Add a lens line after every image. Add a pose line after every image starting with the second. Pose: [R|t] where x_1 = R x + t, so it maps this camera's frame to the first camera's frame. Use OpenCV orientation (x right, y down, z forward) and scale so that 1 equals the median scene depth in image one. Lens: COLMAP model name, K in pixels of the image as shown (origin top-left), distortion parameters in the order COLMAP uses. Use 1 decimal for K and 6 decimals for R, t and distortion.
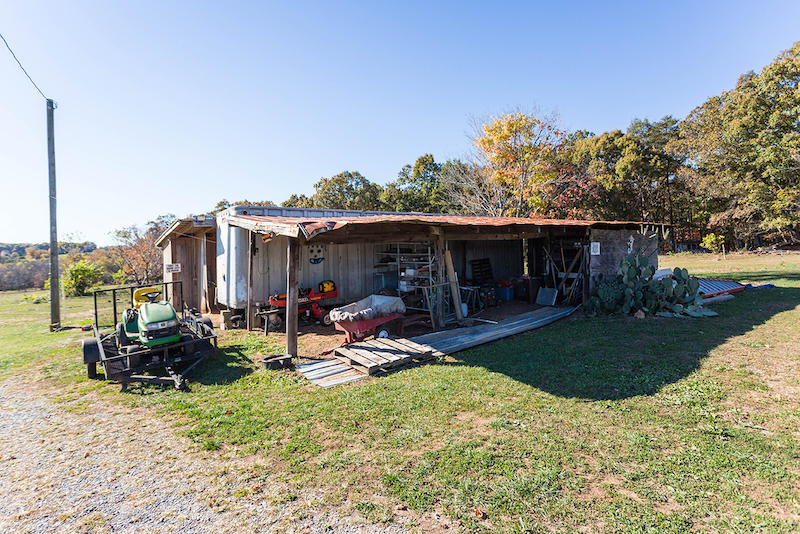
lens RADIAL K [[392.7, 0, 397.0], [0, 392.7, 230.0], [0, 0, 1]] dist [0.004156, 0.000982]
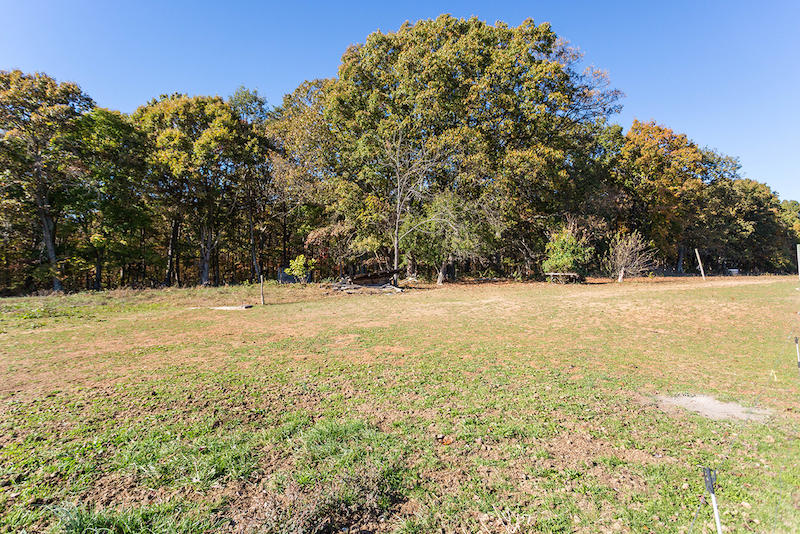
lens RADIAL K [[392.7, 0, 397.0], [0, 392.7, 230.0], [0, 0, 1]] dist [0.004156, 0.000982]
pose [[0.723822, 0.097008, 0.683133, 0.418673], [-0.062741, 0.995219, -0.074848, 0.006298], [-0.687128, 0.011316, 0.726448, 0.364106]]
